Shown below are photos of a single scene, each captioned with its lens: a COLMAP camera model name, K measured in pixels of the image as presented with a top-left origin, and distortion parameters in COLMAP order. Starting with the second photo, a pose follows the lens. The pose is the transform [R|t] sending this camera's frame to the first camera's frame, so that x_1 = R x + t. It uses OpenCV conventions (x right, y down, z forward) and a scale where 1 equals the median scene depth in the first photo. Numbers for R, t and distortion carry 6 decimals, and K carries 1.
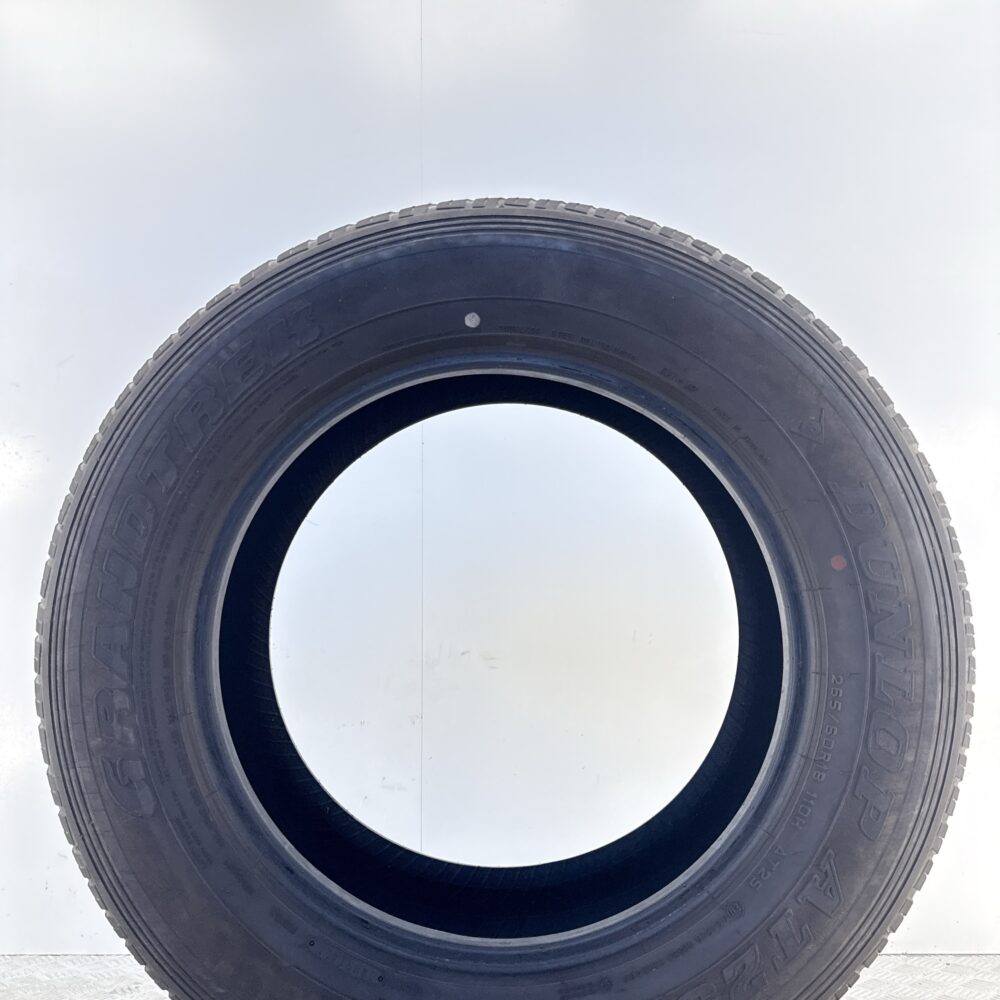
lens RADIAL K [[1030.6, 0, 500.0], [0, 1030.6, 500.0], [0, 0, 1]] dist [0.150928, -0.224190]
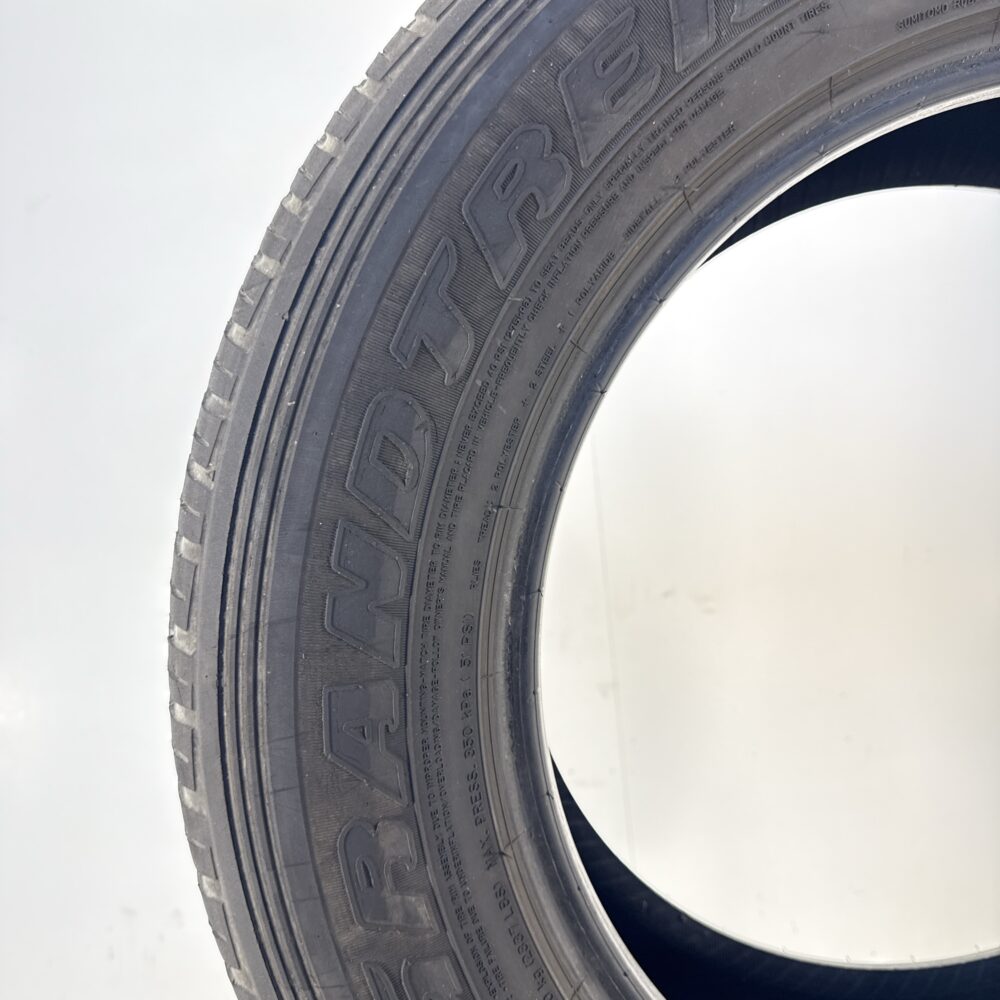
lens RADIAL K [[966.3, 0, 500.0], [0, 966.3, 500.0], [0, 0, 1]] dist [0.196193, -0.480853]
pose [[0.992281, -0.077504, 0.096805, -0.343927], [0.065355, 0.990263, 0.122912, -0.007568], [-0.105389, -0.115637, 0.987685, 0.583880]]
